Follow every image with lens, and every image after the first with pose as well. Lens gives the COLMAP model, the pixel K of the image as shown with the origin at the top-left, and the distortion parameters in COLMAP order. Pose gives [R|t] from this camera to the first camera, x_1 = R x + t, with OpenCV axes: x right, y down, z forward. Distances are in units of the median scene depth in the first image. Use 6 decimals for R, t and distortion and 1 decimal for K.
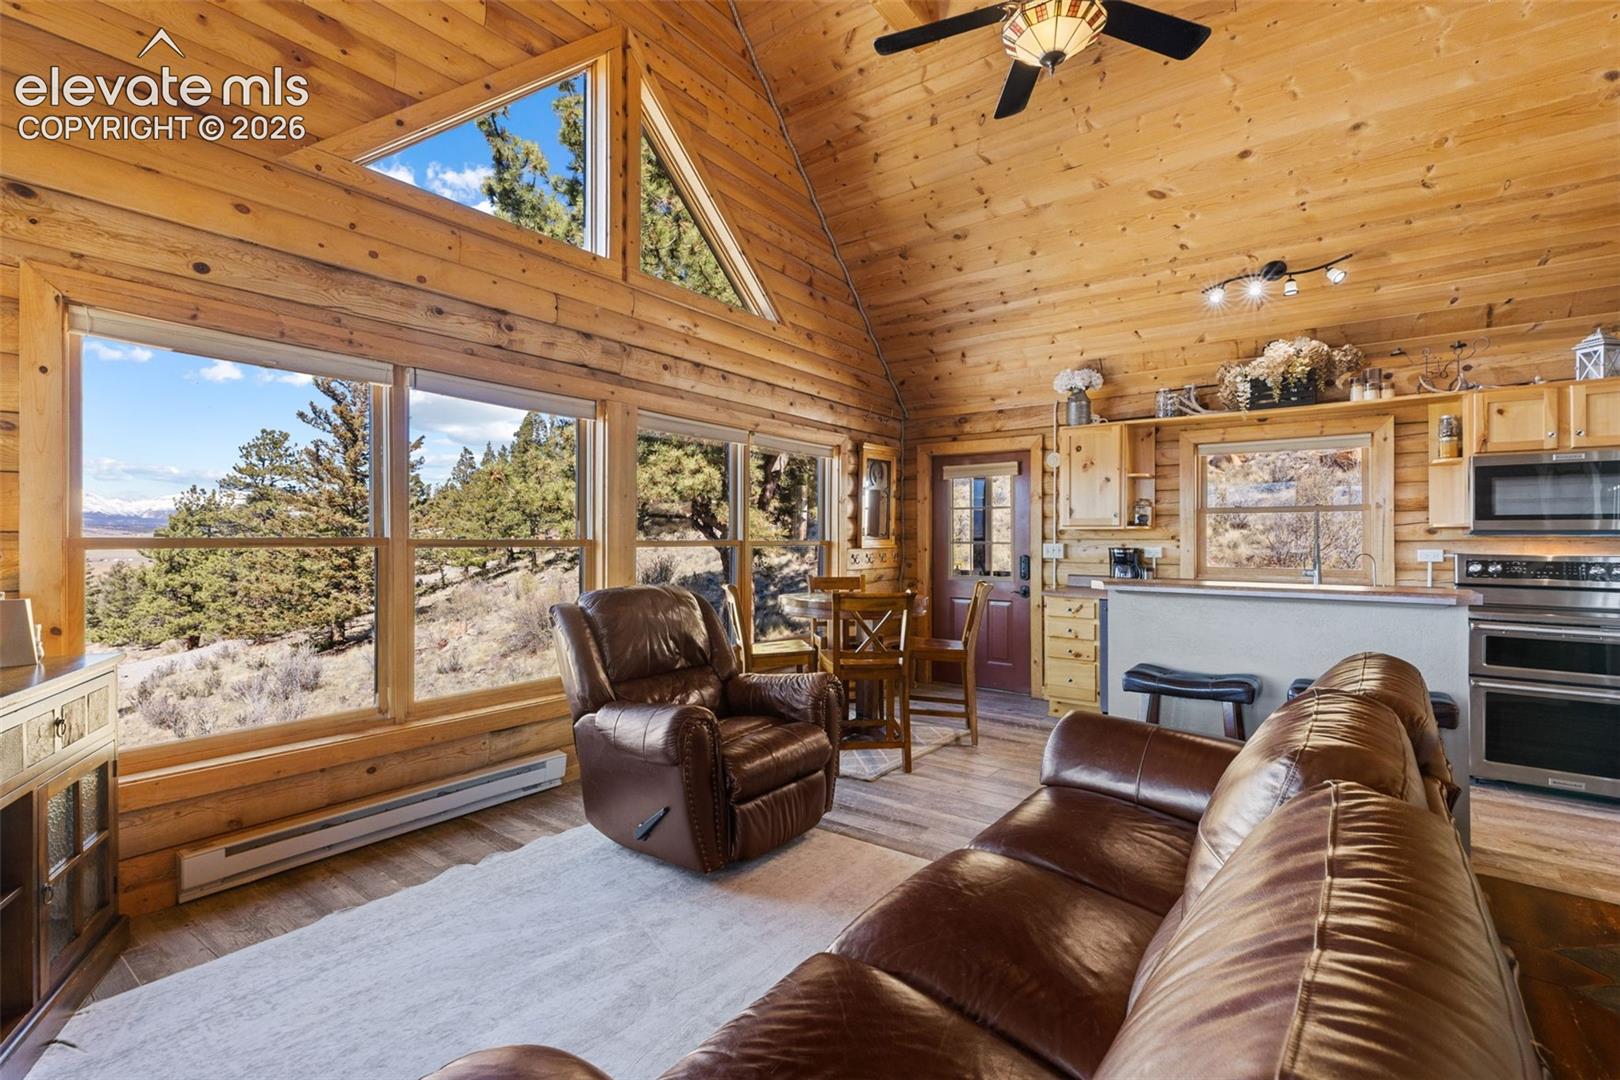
lens RADIAL K [[746.7, 0, 802.7], [0, 746.7, 534.9], [0, 0, 1]] dist [0.000094, -0.000675]
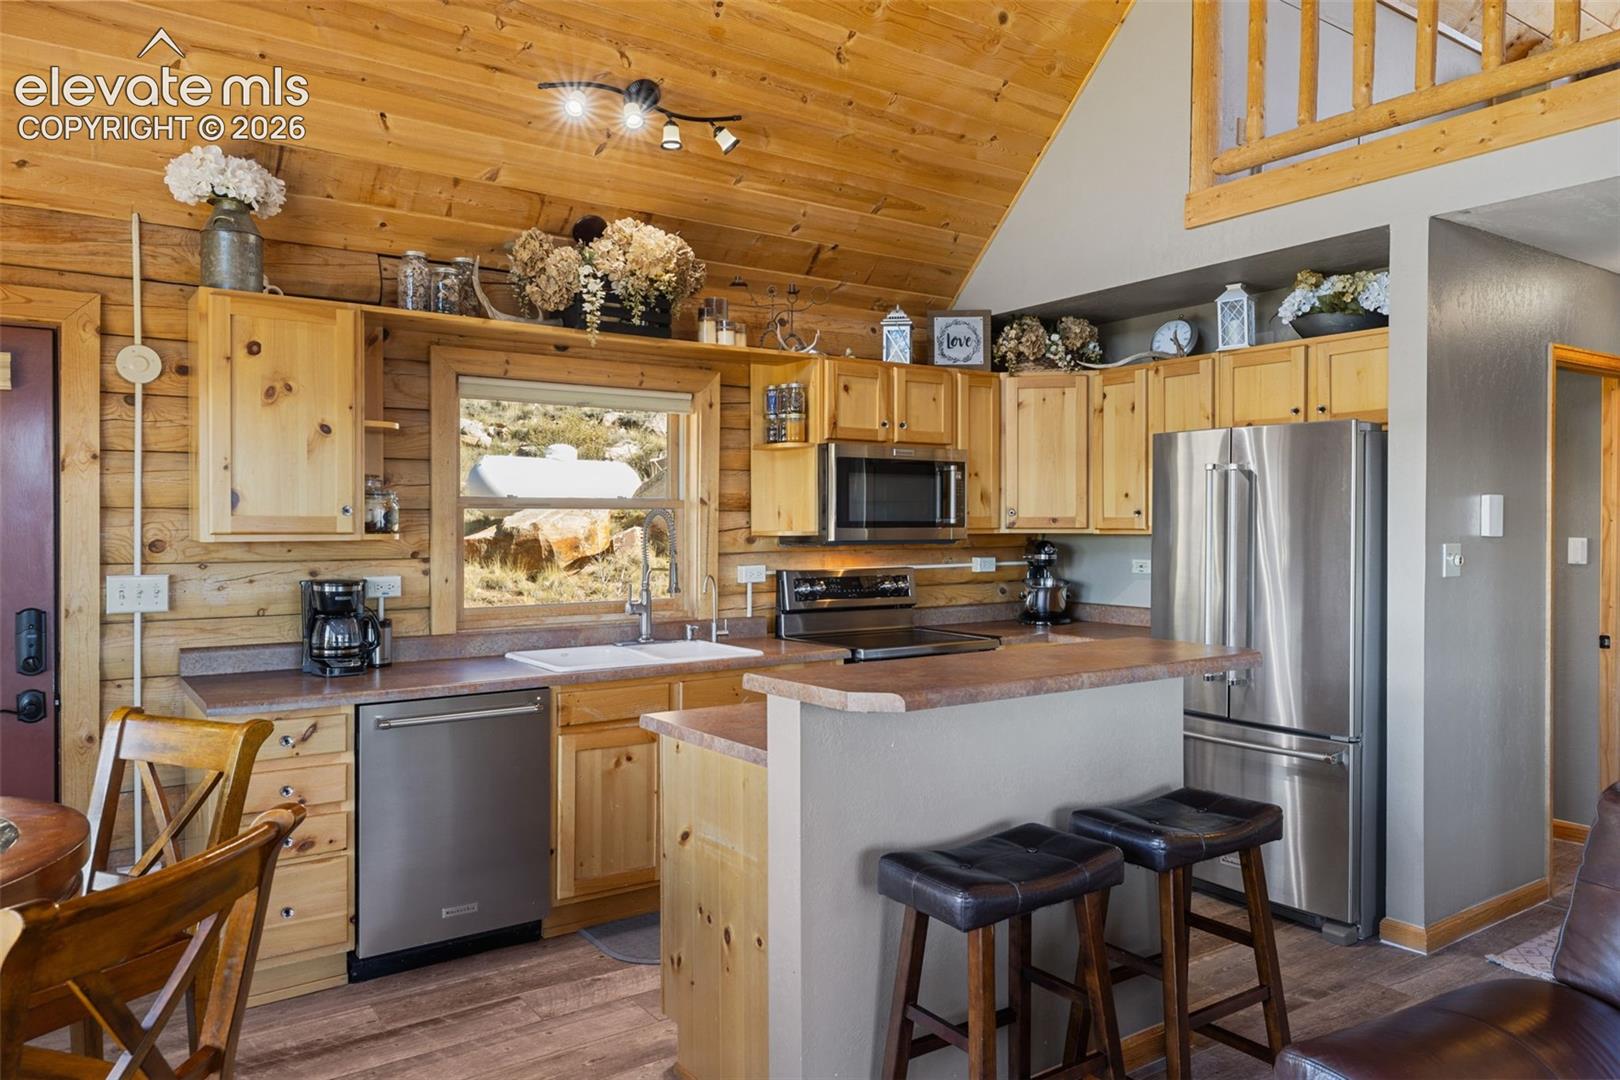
lens RADIAL K [[1085.3, 0, 833.2], [0, 1085.3, 531.2], [0, 0, 1]] dist [0.020024, 0.000394]
pose [[0.297748, -0.012501, 0.954563, -0.122939], [-0.006554, 0.999864, 0.015138, -0.026000], [-0.954622, -0.010763, 0.297626, 0.535231]]
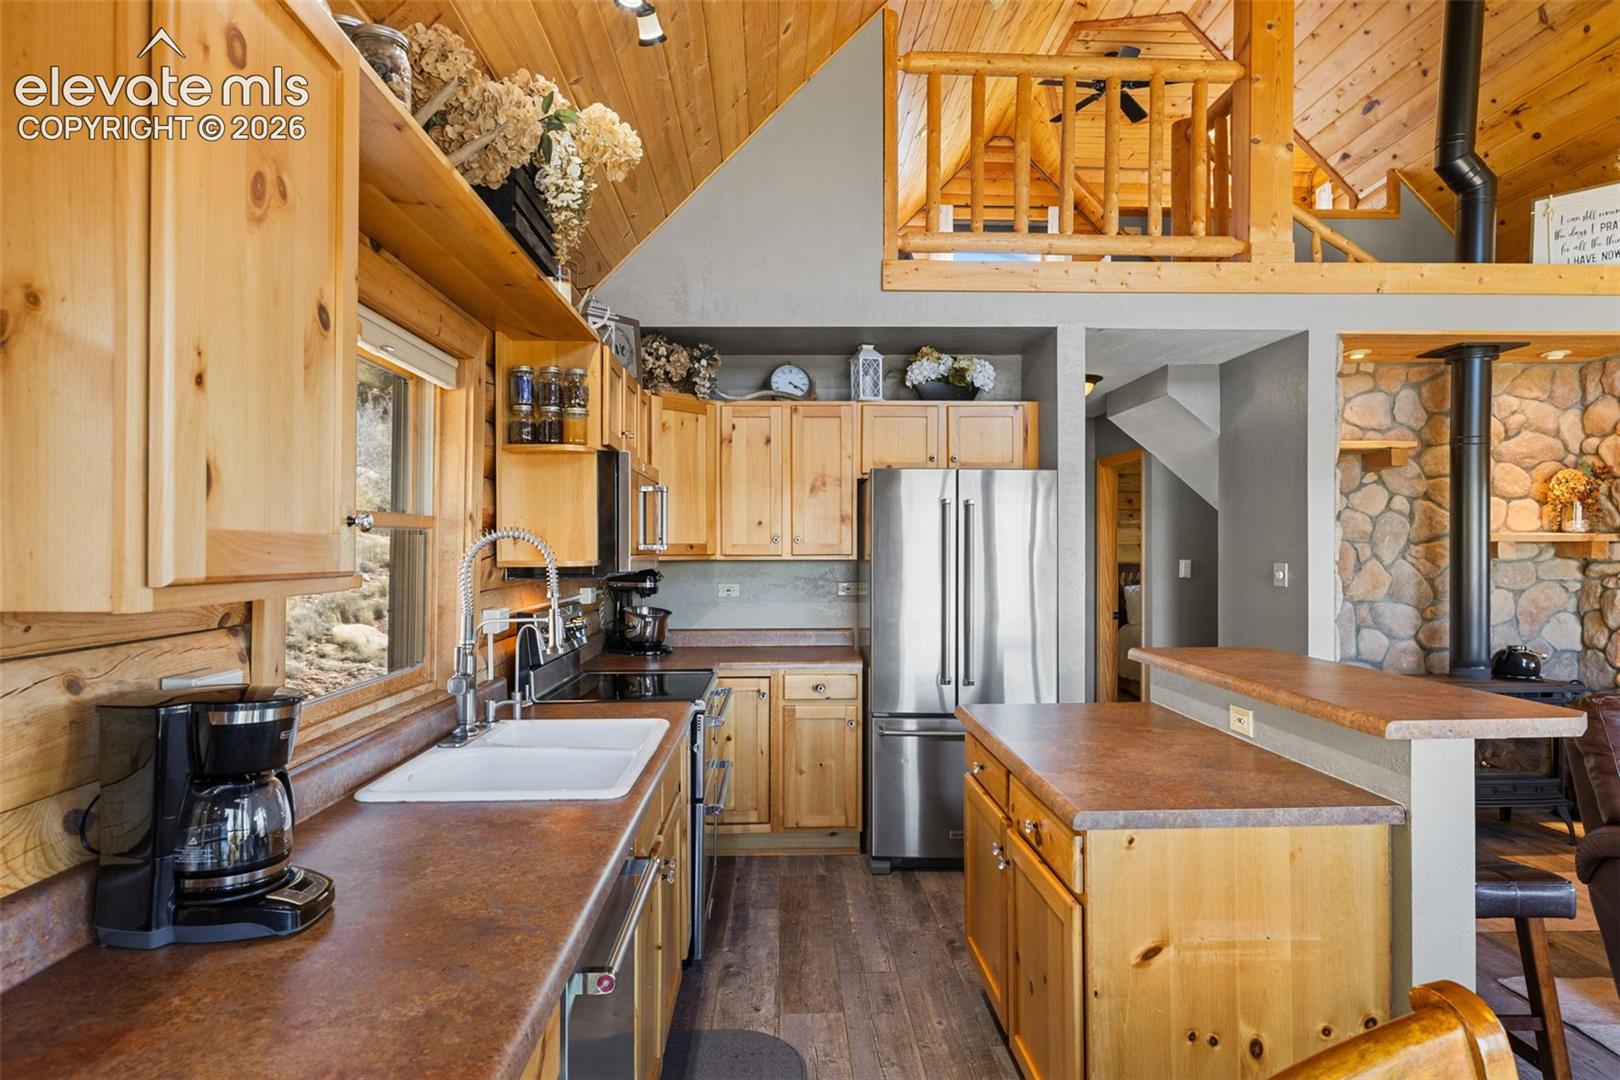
lens RADIAL K [[929.6, 0, 806.4], [0, 929.6, 550.0], [0, 0, 1]] dist [0.014637, -0.000864]
pose [[-0.627954, -0.003824, 0.778241, 0.171404], [-0.007179, 0.999974, -0.000879, -0.019469], [-0.778217, -0.006138, -0.627965, 1.089490]]
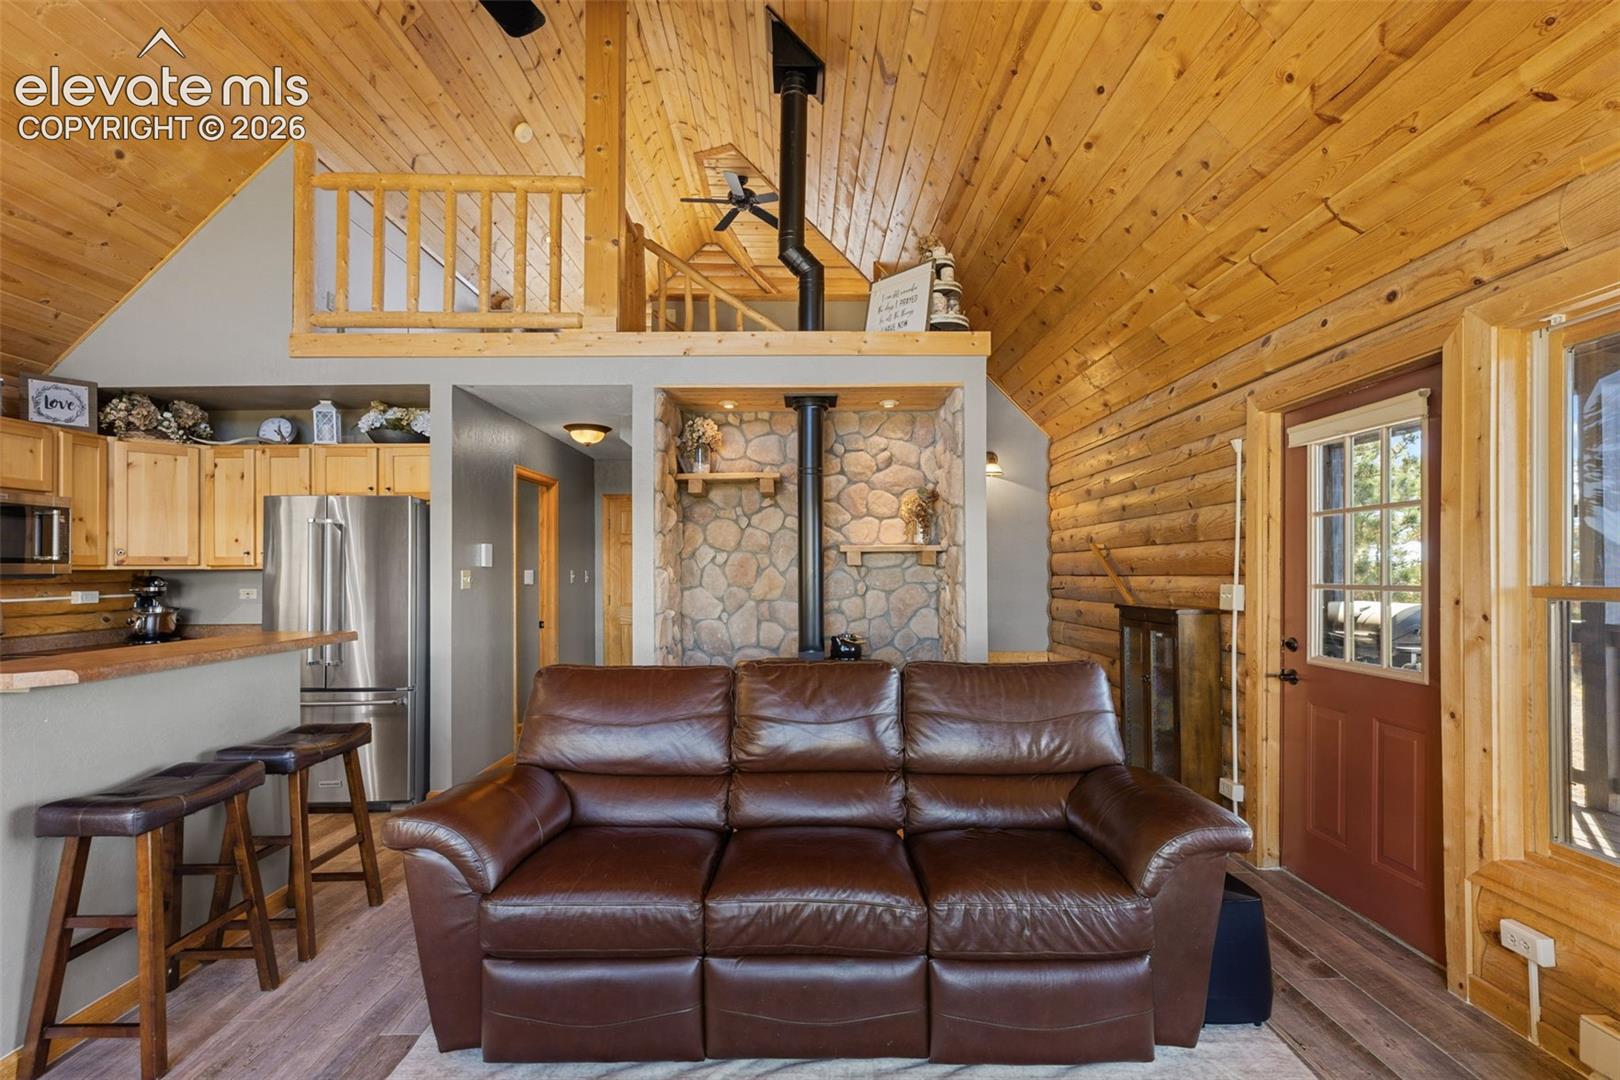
lens RADIAL K [[727.7, 0, 802.6], [0, 727.7, 562.7], [0, 0, 1]] dist [0.001082, 0.000369]
pose [[-0.606150, 0.010052, 0.795287, -0.231059], [-0.001245, 0.999907, -0.013587, -0.007211], [-0.795349, -0.009226, -0.606081, 0.563488]]
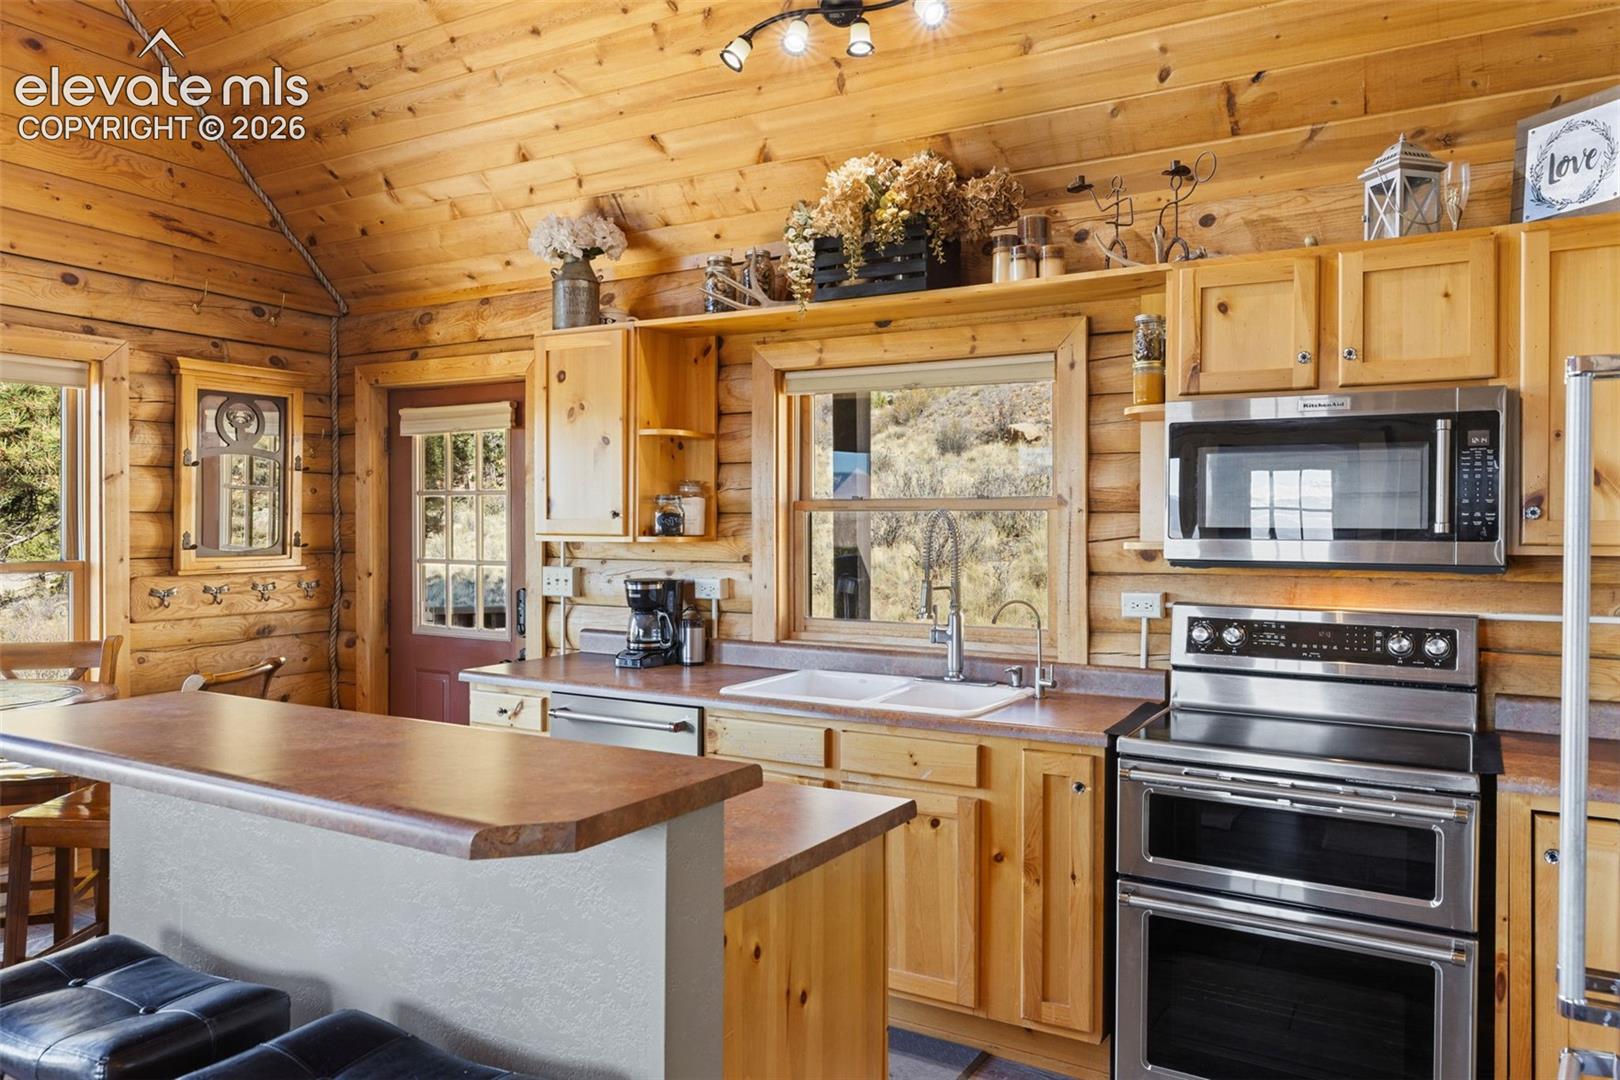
lens RADIAL K [[1123.5, 0, 837.8], [0, 1123.5, 528.6], [0, 0, 1]] dist [0.006878, 0.001596]
pose [[0.991646, 0.001887, 0.128975, 0.478289], [-0.003406, 0.999927, 0.011561, -0.026205], [-0.128944, -0.011903, 0.991580, 0.258049]]
